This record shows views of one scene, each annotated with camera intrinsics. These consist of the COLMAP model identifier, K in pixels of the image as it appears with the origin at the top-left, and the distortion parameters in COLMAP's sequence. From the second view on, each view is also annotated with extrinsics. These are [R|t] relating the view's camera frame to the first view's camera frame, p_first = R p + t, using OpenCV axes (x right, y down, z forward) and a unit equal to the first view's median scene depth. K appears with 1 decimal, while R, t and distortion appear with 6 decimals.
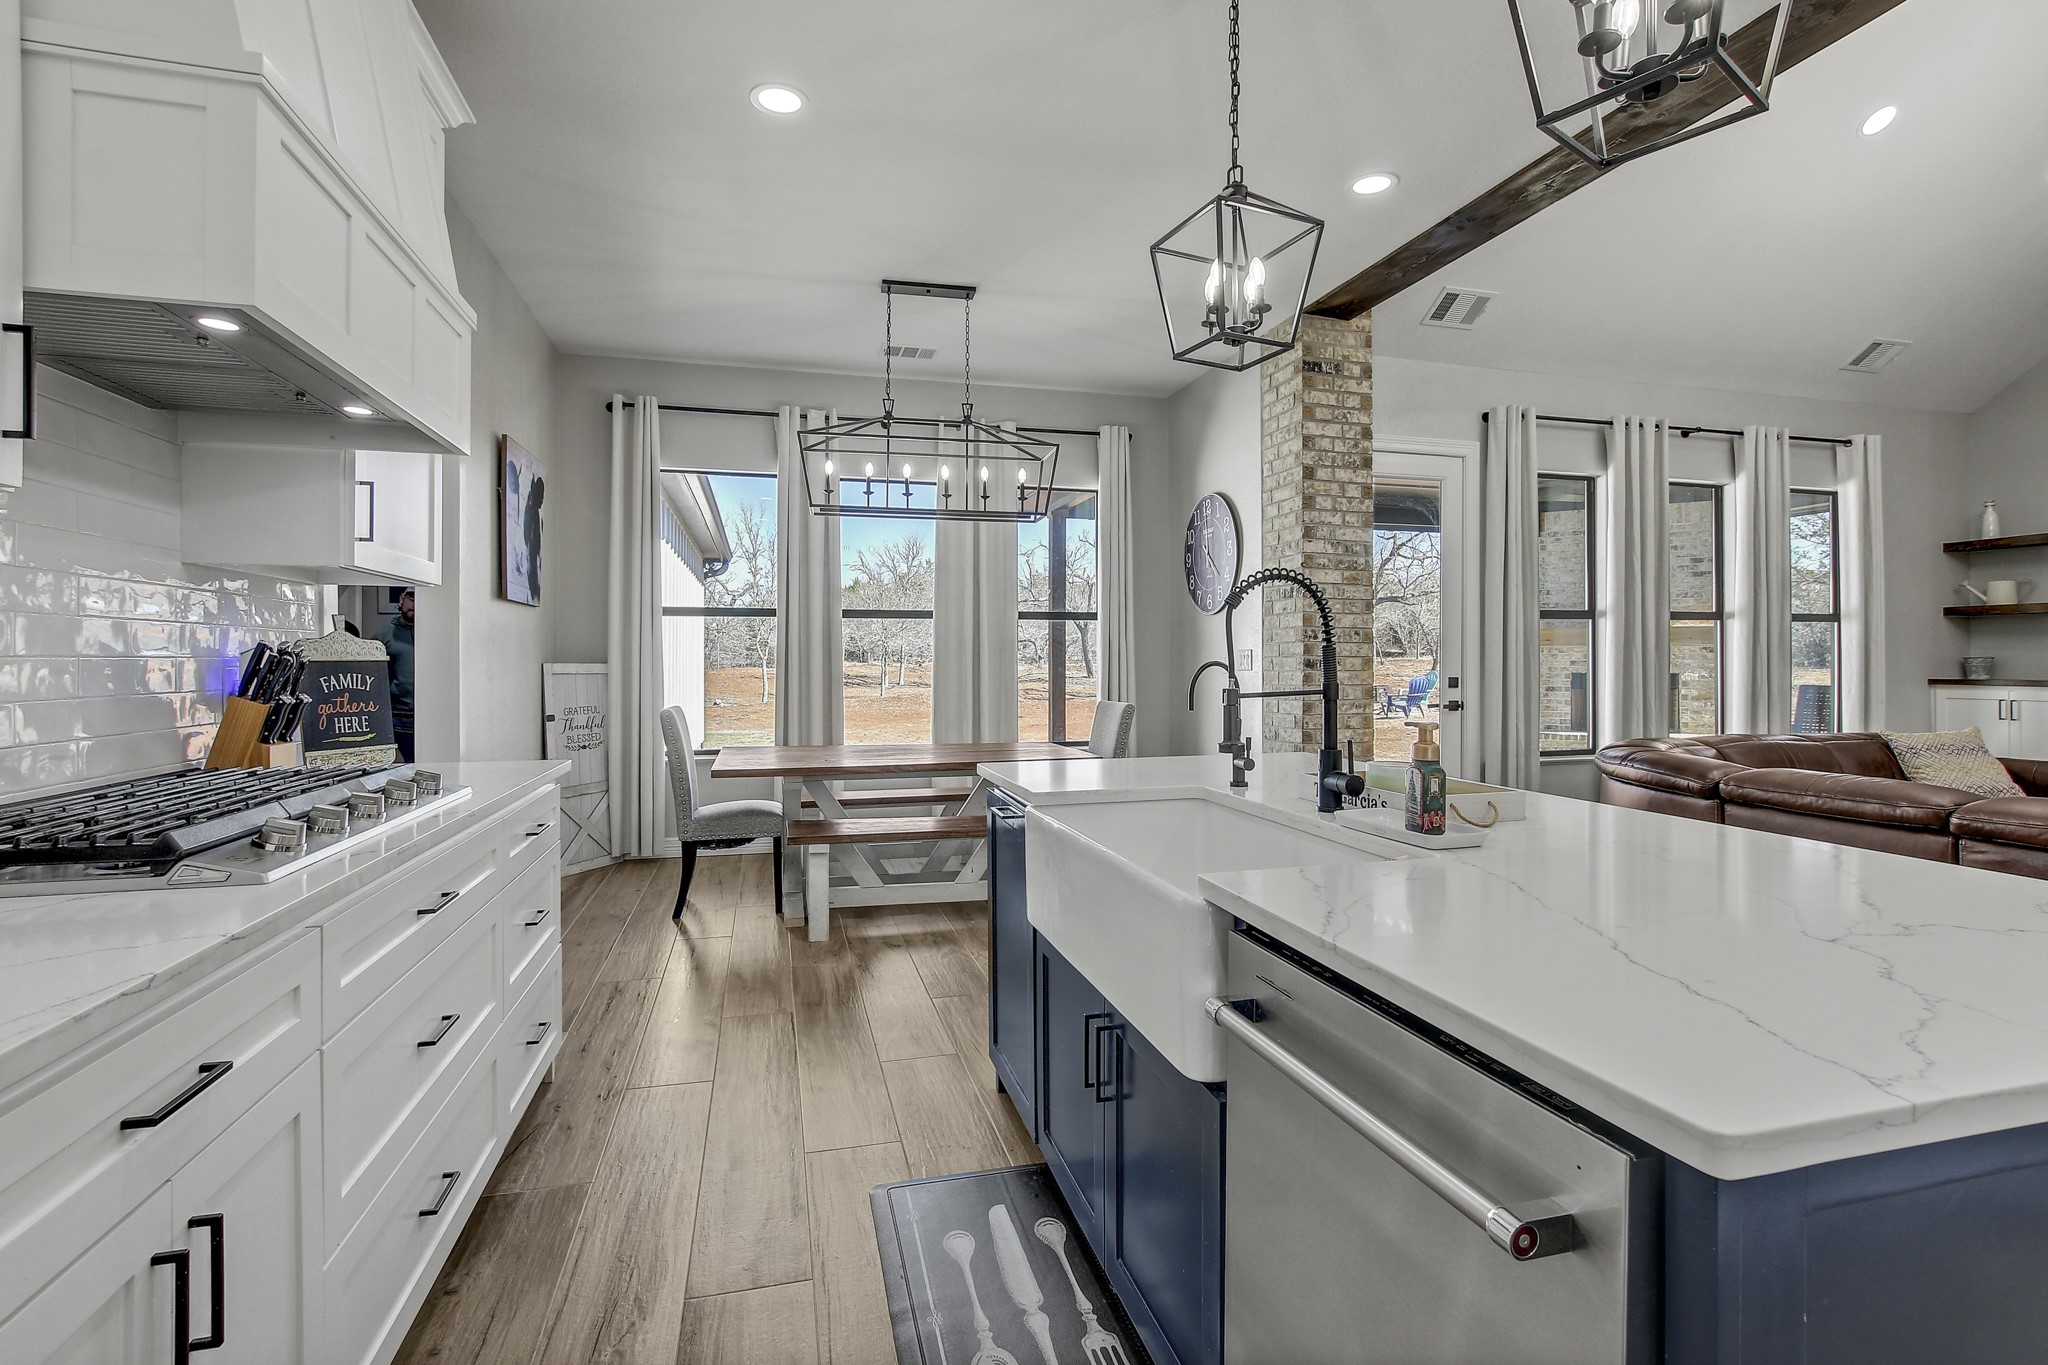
lens RADIAL K [[956.8, 0, 1023.0], [0, 956.8, 674.3], [0, 0, 1]] dist [-0.010168, 0.004142]
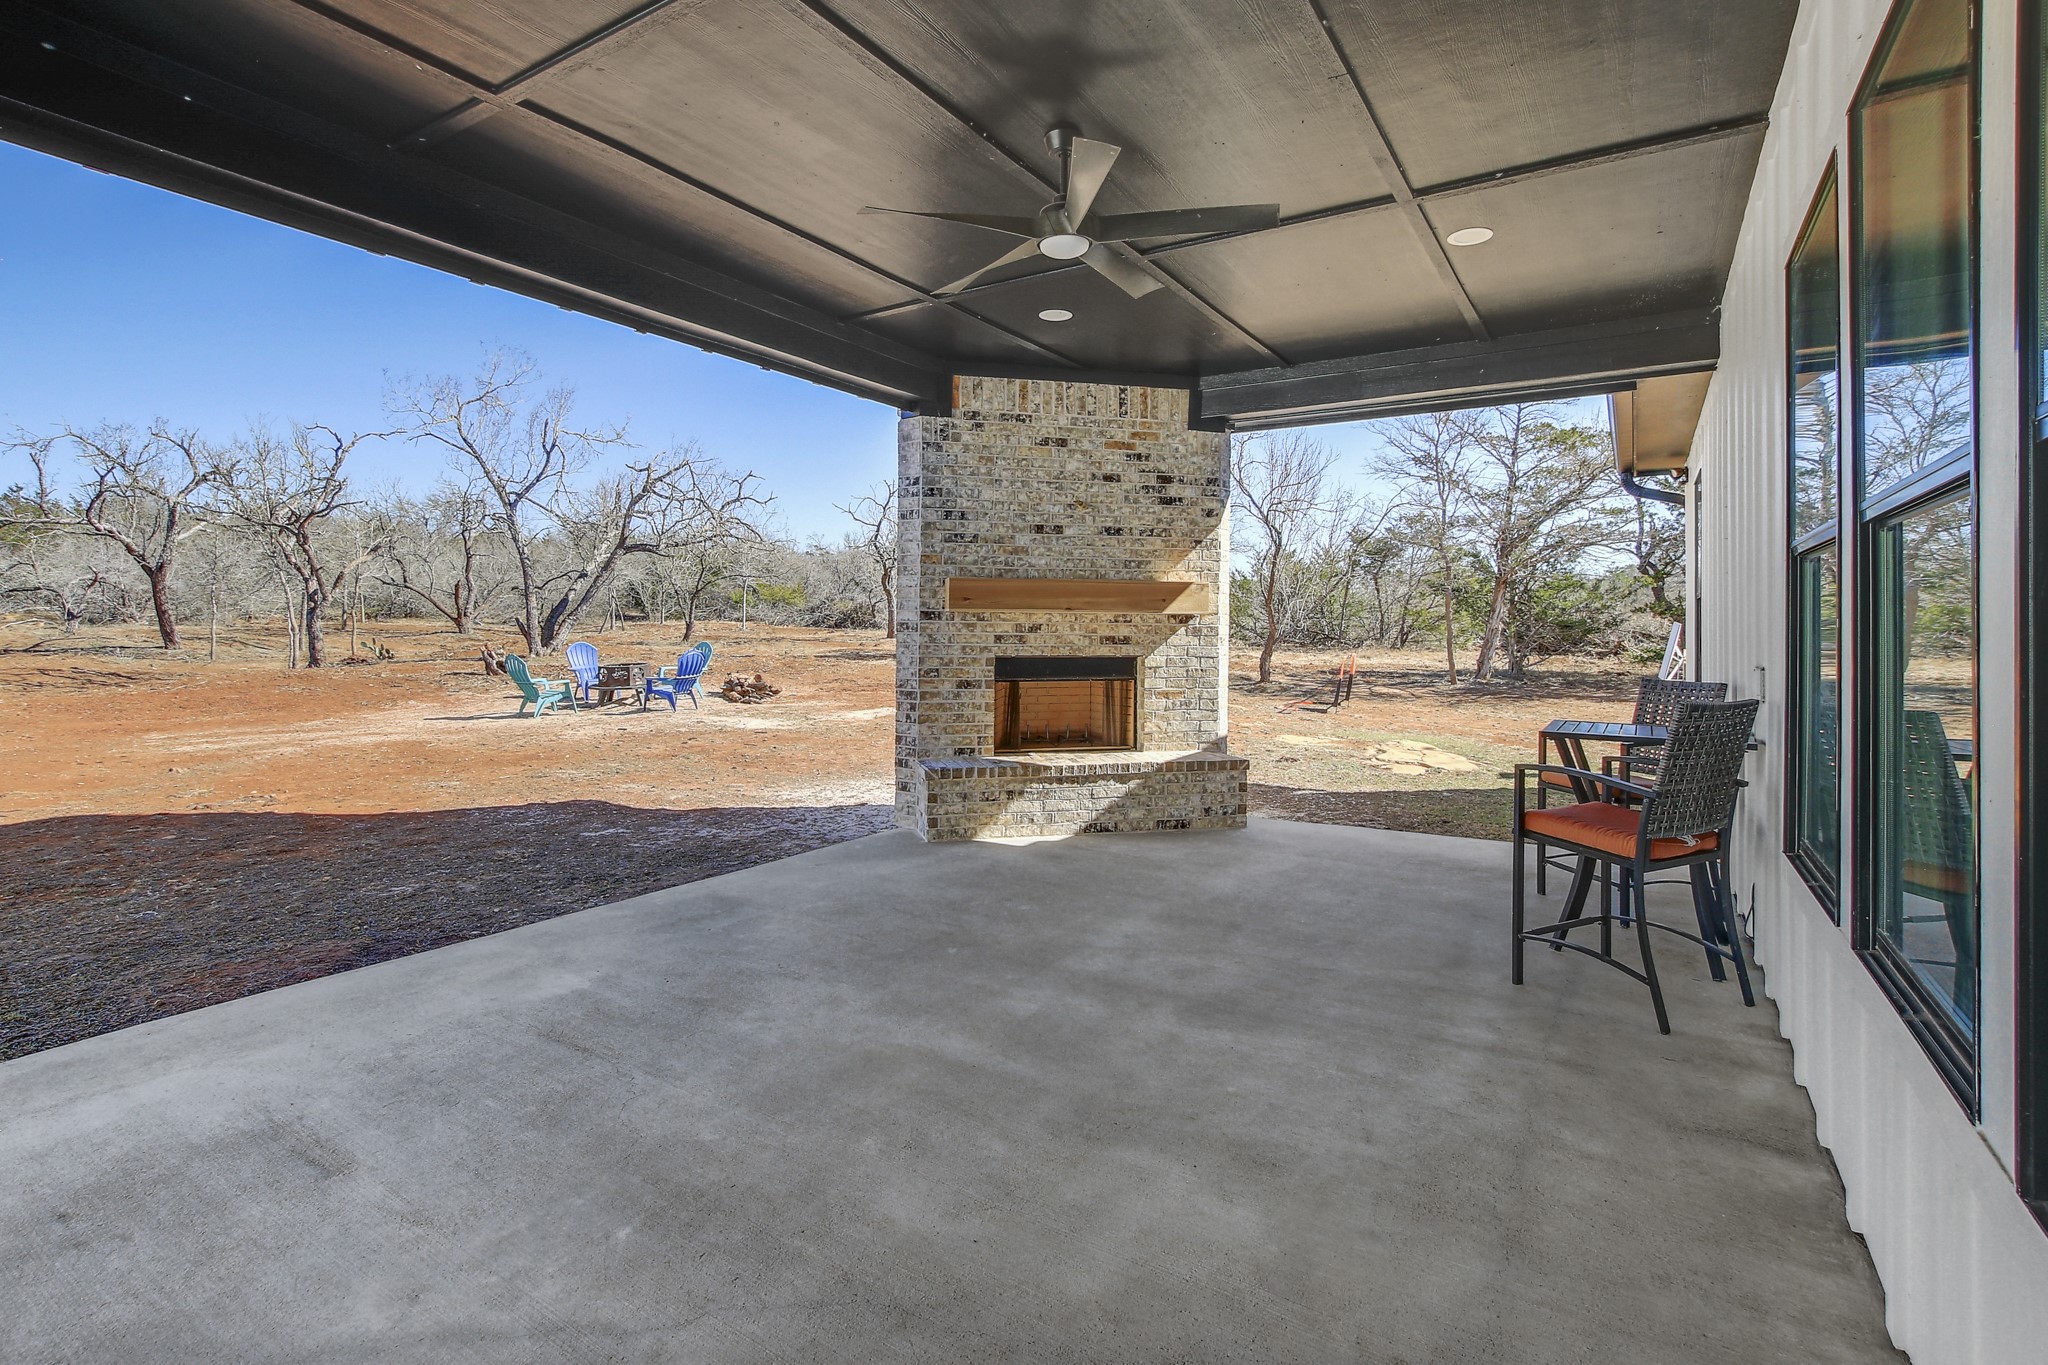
lens RADIAL K [[956.8, 0, 1015.8], [0, 956.8, 615.3], [0, 0, 1]] dist [-0.010168, 0.004142]
pose [[0.727869, 0.015489, 0.685541, 0.195095], [0.000700, 0.999728, -0.023331, -0.013652], [-0.685715, 0.017462, 0.727660, 0.602154]]
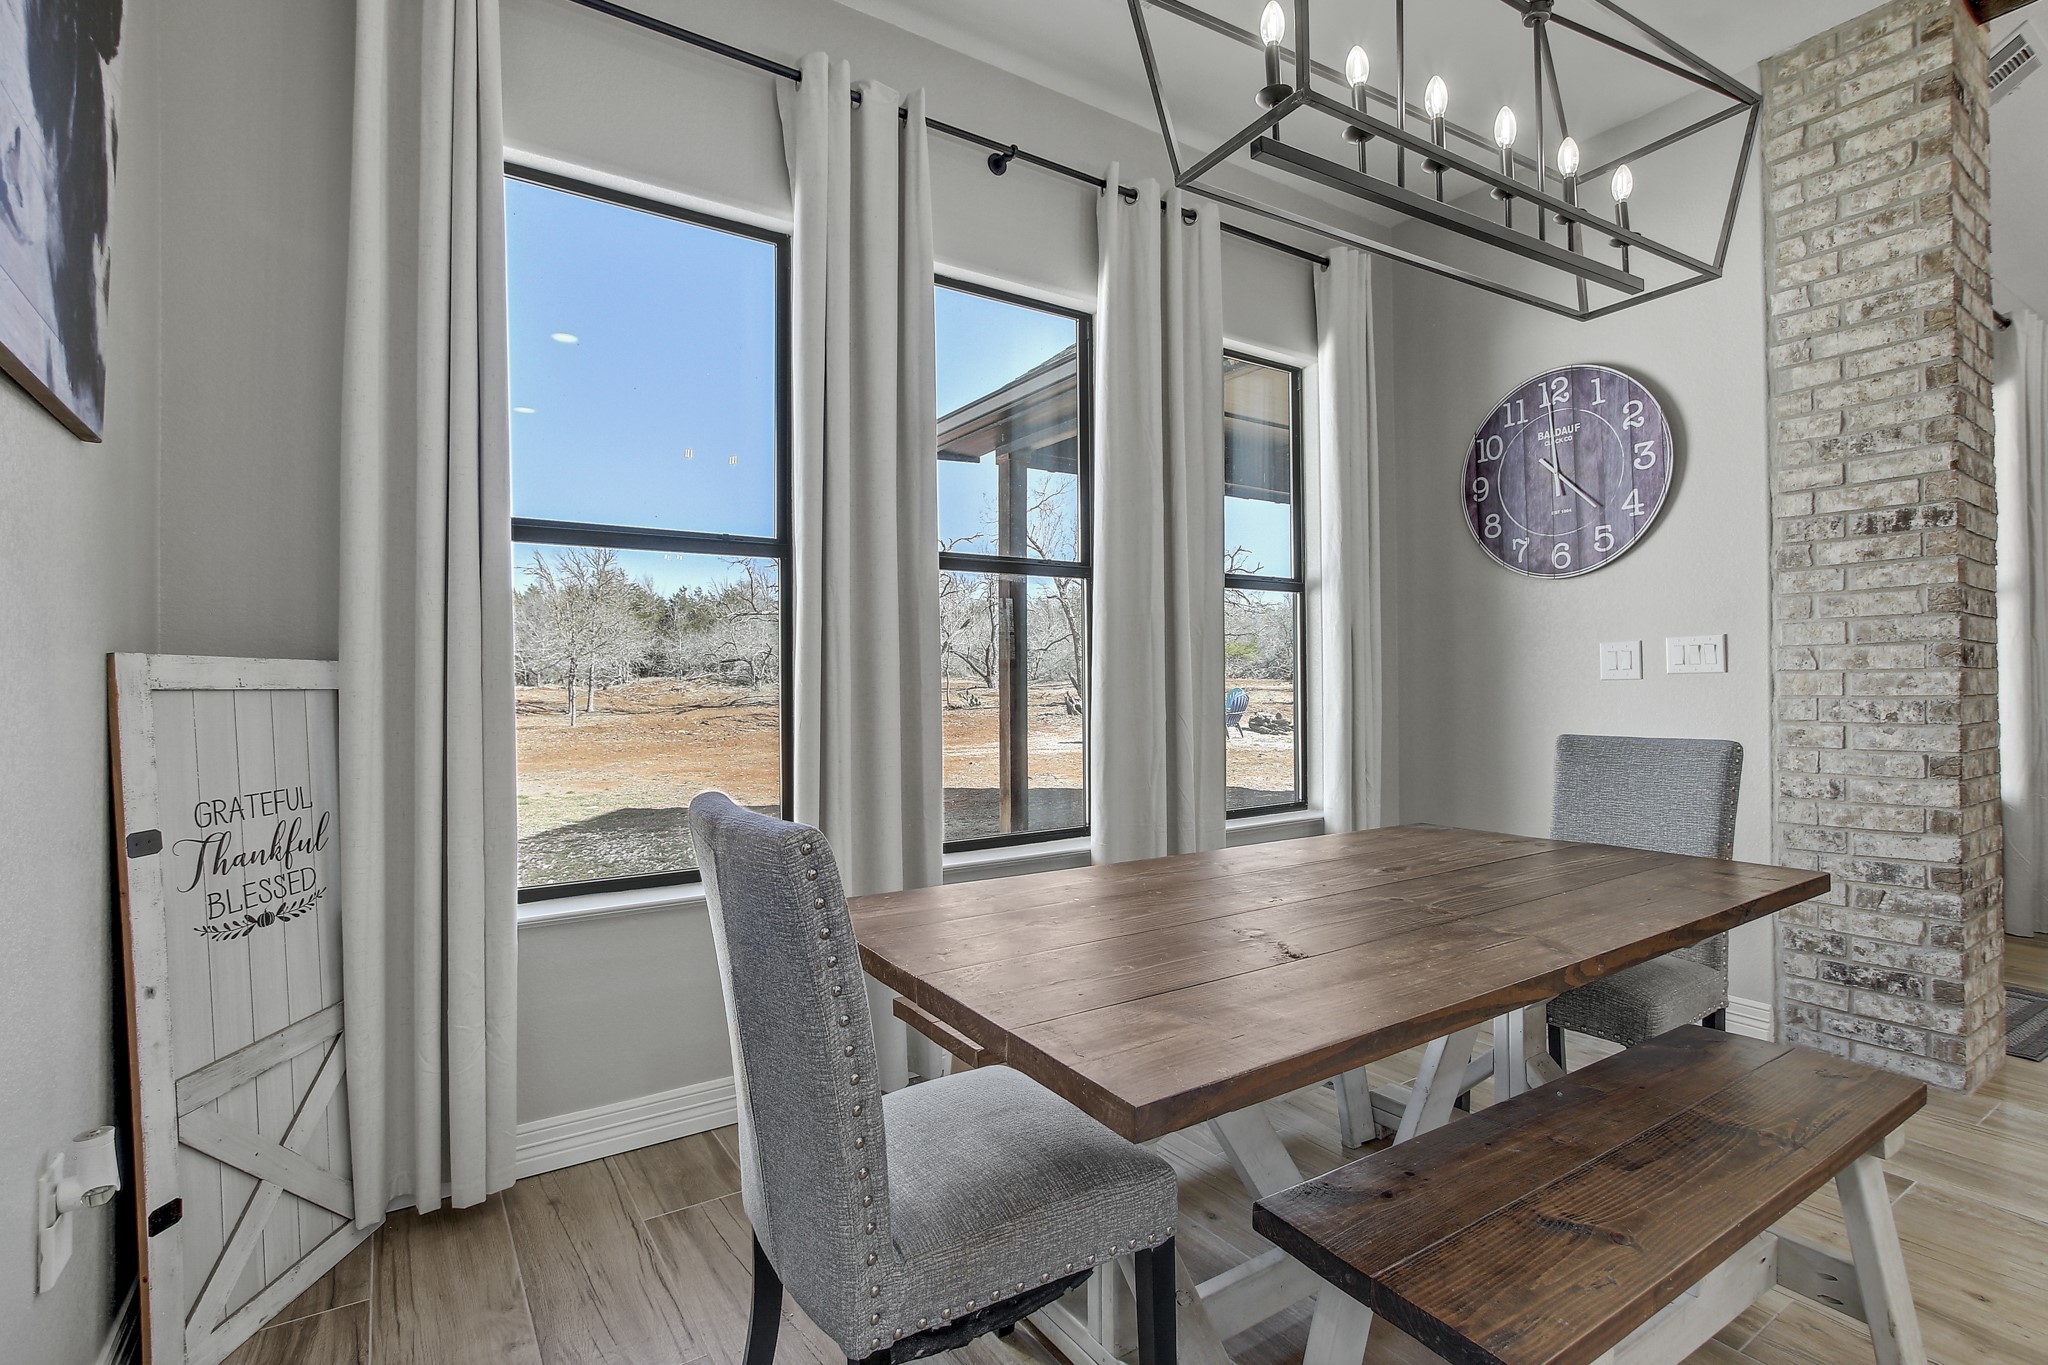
lens RADIAL K [[956.8, 0, 1032.4], [0, 956.8, 695.3], [0, 0, 1]] dist [-0.010168, 0.004142]
pose [[0.943441, -0.011484, 0.331342, -0.173561], [0.012050, 0.999927, 0.000347, 0.002268], [-0.331322, 0.003666, 0.943511, 0.330227]]
